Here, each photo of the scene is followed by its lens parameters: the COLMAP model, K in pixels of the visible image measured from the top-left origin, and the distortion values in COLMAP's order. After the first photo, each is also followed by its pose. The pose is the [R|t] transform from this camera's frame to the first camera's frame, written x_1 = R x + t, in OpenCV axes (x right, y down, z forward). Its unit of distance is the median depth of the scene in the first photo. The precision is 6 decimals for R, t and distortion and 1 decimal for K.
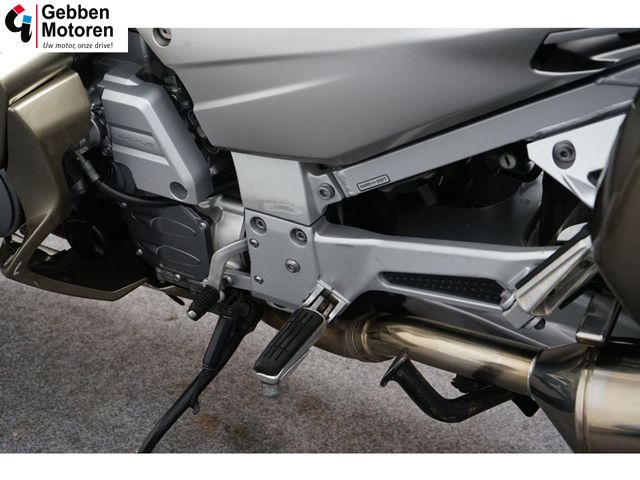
lens RADIAL K [[1078.4, 0, 320.0], [0, 1078.4, 240.0], [0, 0, 1]] dist [-0.002756, 0.001778]
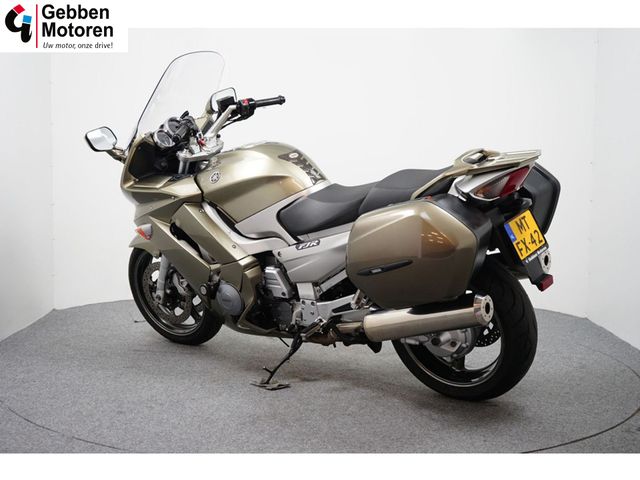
lens RADIAL K [[957.0, 0, 320.0], [0, 957.0, 240.0], [0, 0, 1]] dist [-0.006324, -0.008574]
pose [[0.988070, -0.042235, -0.148100, 0.539451], [-0.011227, 0.939347, -0.342785, 0.985756], [0.153595, 0.340358, 0.927666, -2.351770]]
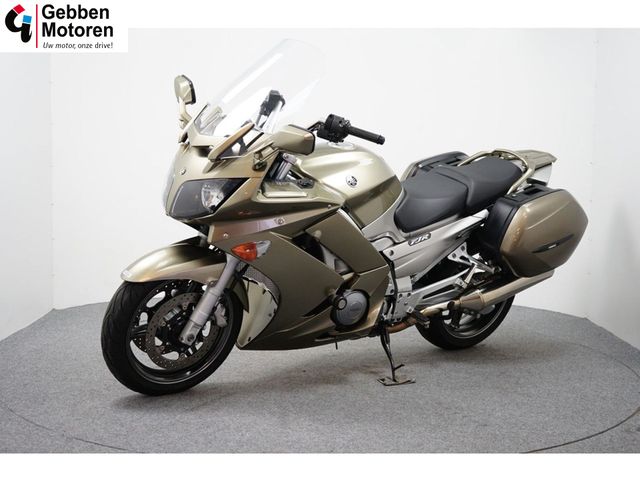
lens RADIAL K [[957.0, 0, 320.0], [0, 957.0, 240.0], [0, 0, 1]] dist [-0.006324, -0.008574]
pose [[0.406768, -0.153814, 0.900490, -3.517203], [0.404656, 0.914080, -0.026656, -0.242016], [-0.819020, 0.375231, 0.434060, -0.426086]]
